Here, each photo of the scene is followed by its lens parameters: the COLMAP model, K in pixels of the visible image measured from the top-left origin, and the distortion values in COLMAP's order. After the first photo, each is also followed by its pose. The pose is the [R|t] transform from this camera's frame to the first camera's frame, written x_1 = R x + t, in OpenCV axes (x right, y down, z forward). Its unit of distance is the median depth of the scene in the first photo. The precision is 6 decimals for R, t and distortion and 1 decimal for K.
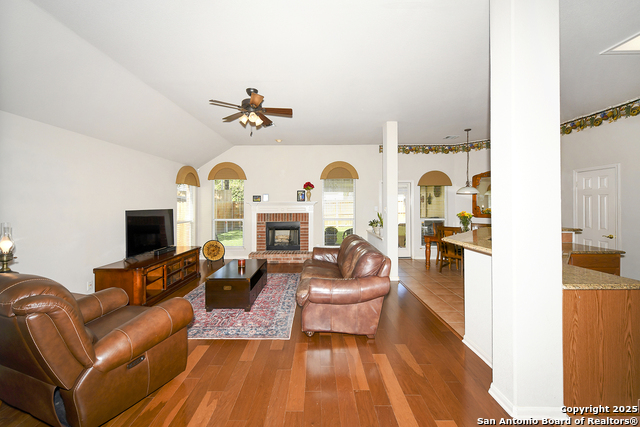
lens RADIAL K [[260.8, 0, 316.0], [0, 260.8, 201.5], [0, 0, 1]] dist [-0.000662, -0.000087]
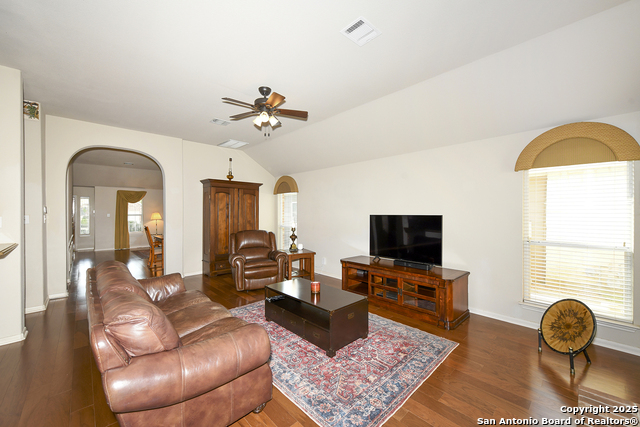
lens RADIAL K [[253.6, 0, 320.0], [0, 253.6, 213.5], [0, 0, 1]] dist [0.000244, -0.000022]
pose [[-0.719726, 0.006026, -0.694232, 0.139251], [0.007705, 0.999970, 0.000692, 0.016467], [0.694215, -0.004851, -0.719751, 1.008729]]
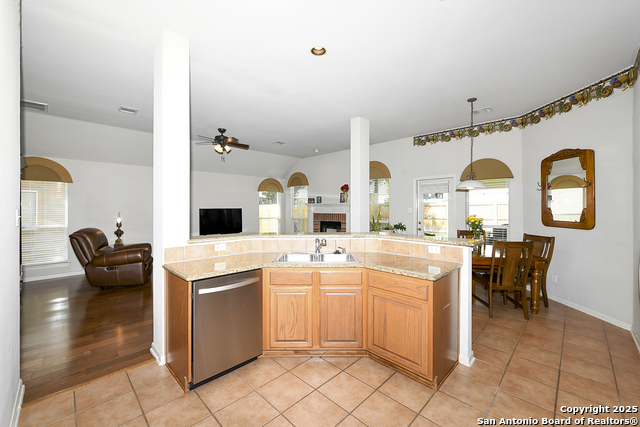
lens RADIAL K [[262.5, 0, 320.8], [0, 262.5, 206.6], [0, 0, 1]] dist [-0.002563, -0.000317]
pose [[0.706861, 0.002120, -0.707349, 0.699225], [0.004230, 0.999965, 0.007224, 0.006312], [0.707340, -0.008099, 0.706827, 0.185708]]
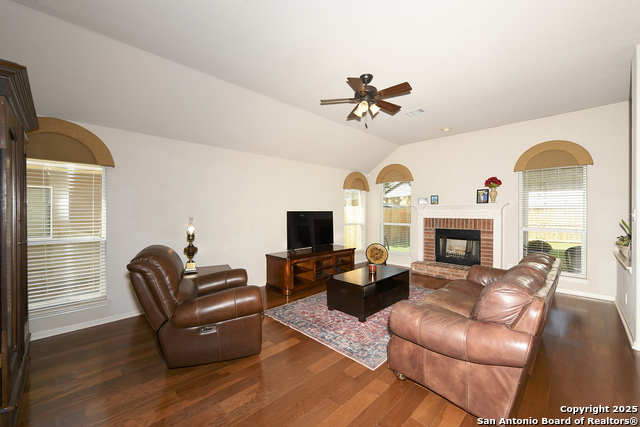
lens RADIAL K [[256.7, 0, 319.6], [0, 256.7, 210.6], [0, 0, 1]] dist [-0.000708, 0.000078]
pose [[0.703461, 0.001192, -0.710733, 0.151487], [0.003583, 0.999980, 0.005223, 0.015627], [0.710725, -0.006220, 0.703443, 0.149517]]
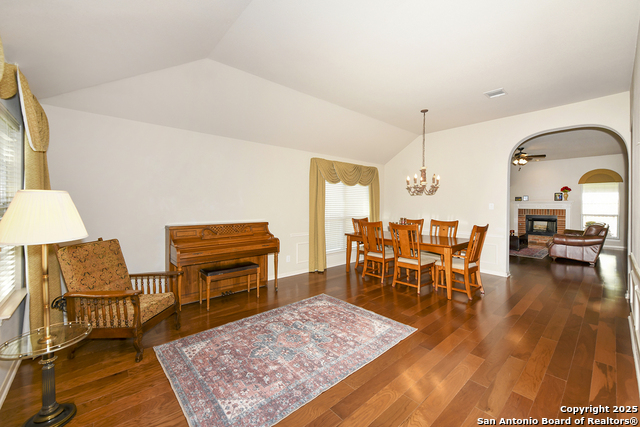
lens RADIAL K [[260.8, 0, 316.0], [0, 260.8, 201.5], [0, 0, 1]] dist [-0.000662, -0.000087]
pose [[0.665219, 0.004060, -0.746637, 0.126671], [0.003265, 0.999960, 0.008346, -0.013153], [0.746641, -0.007990, 0.665179, -0.919205]]
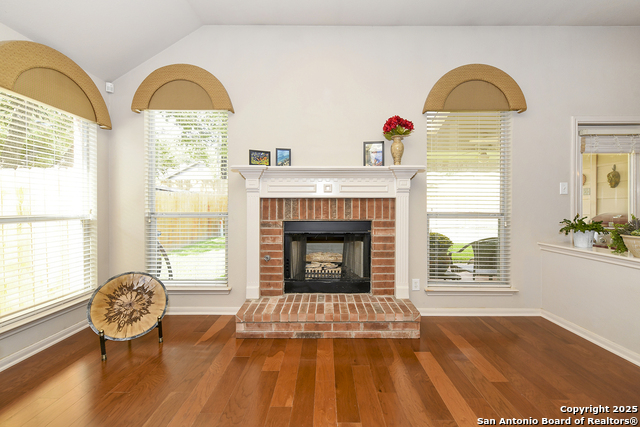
lens RADIAL K [[256.7, 0, 319.6], [0, 256.7, 210.6], [0, 0, 1]] dist [-0.000708, 0.000078]
pose [[0.999916, 0.004384, -0.012214, -0.144252], [-0.004100, 0.999724, 0.023152, 0.058785], [0.012312, -0.023100, 0.999657, 0.668253]]
